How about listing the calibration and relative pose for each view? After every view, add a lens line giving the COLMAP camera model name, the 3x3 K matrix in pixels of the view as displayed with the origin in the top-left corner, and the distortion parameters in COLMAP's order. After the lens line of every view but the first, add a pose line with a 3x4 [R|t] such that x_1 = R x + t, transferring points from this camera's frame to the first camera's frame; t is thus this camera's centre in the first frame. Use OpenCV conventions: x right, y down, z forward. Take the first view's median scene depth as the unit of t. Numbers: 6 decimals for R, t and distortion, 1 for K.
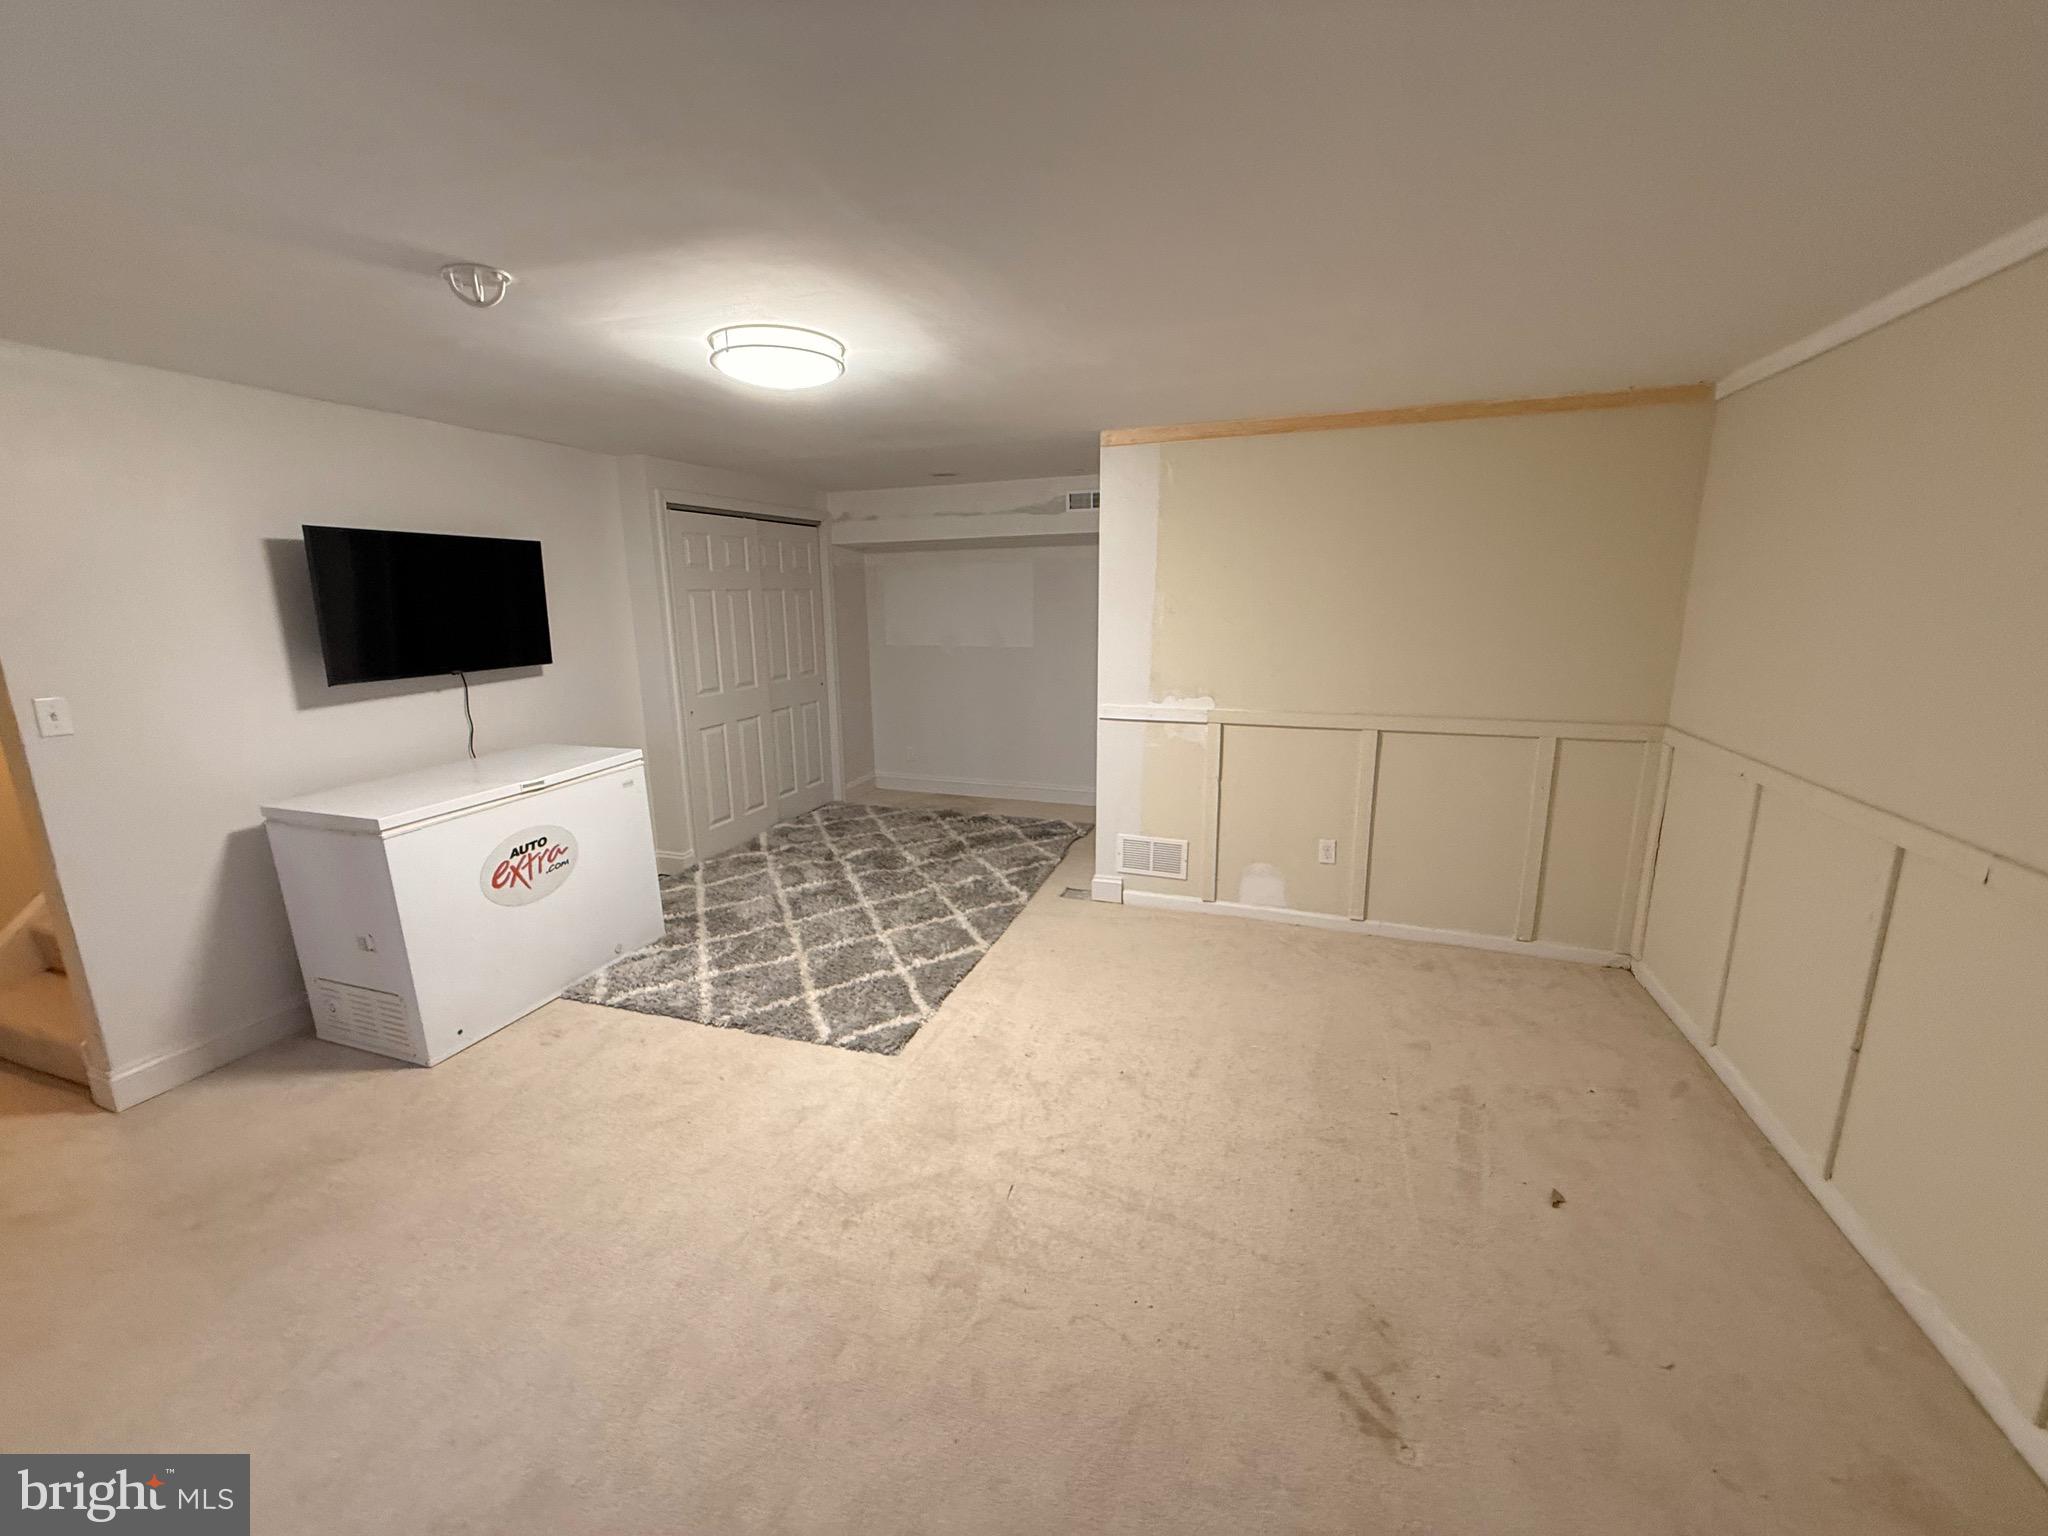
lens RADIAL K [[818.9, 0, 1024.0], [0, 818.9, 768.0], [0, 0, 1]] dist [-0.000696, 0.000020]
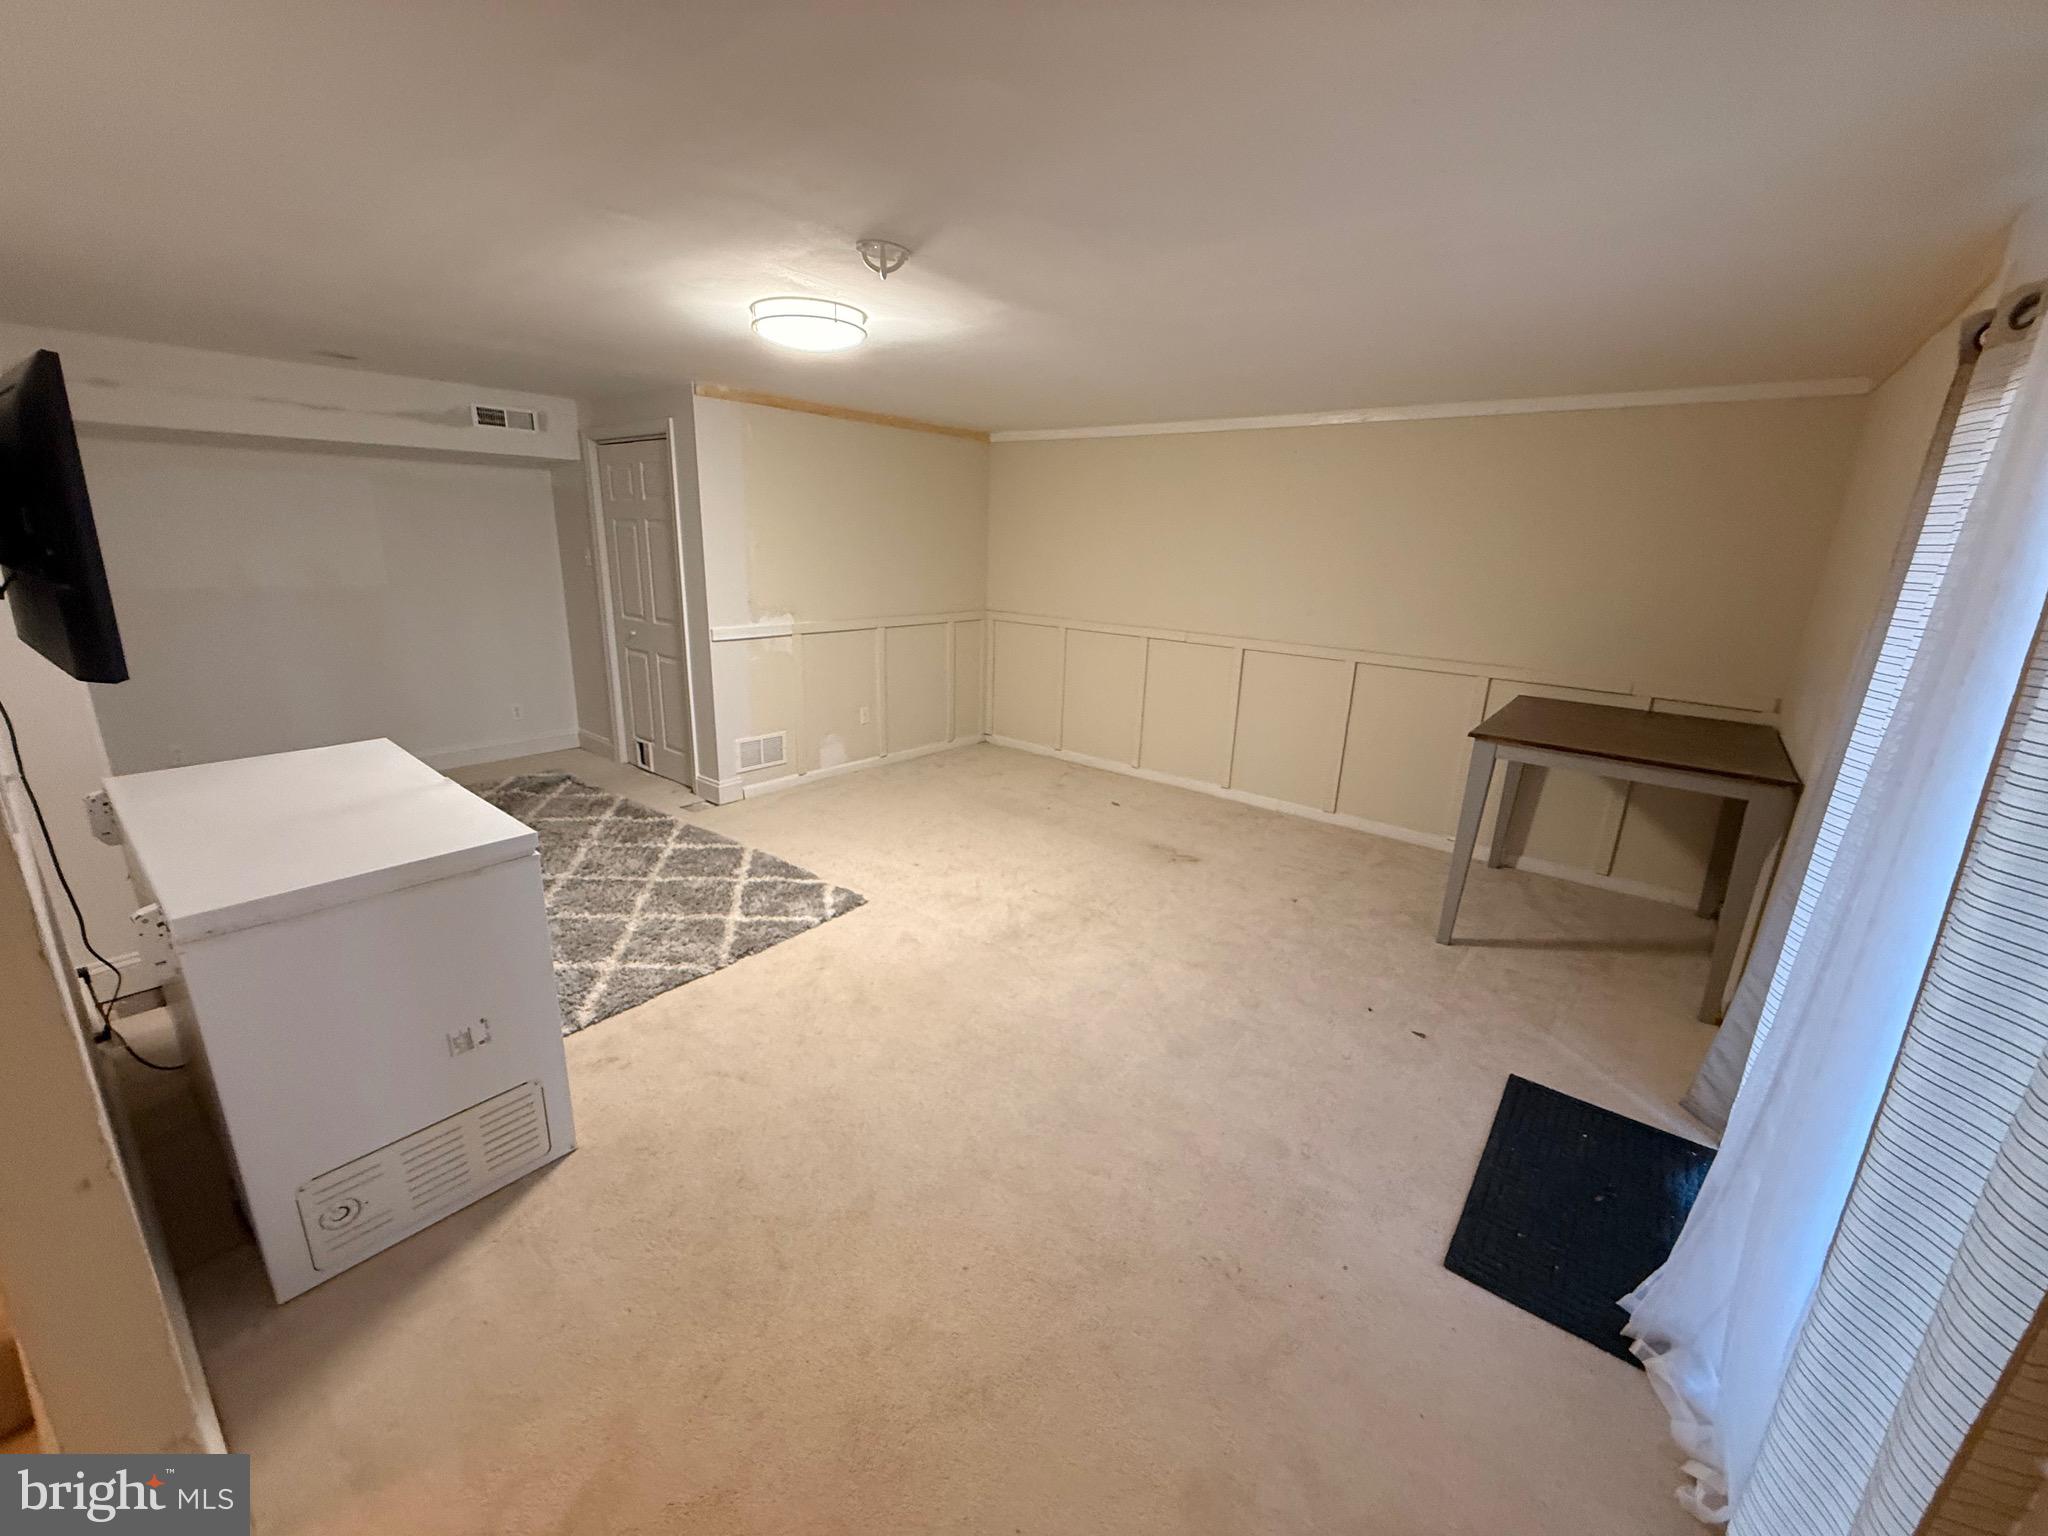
lens RADIAL K [[818.9, 0, 1024.0], [0, 818.9, 768.0], [0, 0, 1]] dist [-0.000696, 0.000020]
pose [[0.320593, -0.236293, 0.917271, -0.910880], [0.162148, 0.967781, 0.192632, -0.042434], [-0.933235, 0.086977, 0.348578, 0.237691]]
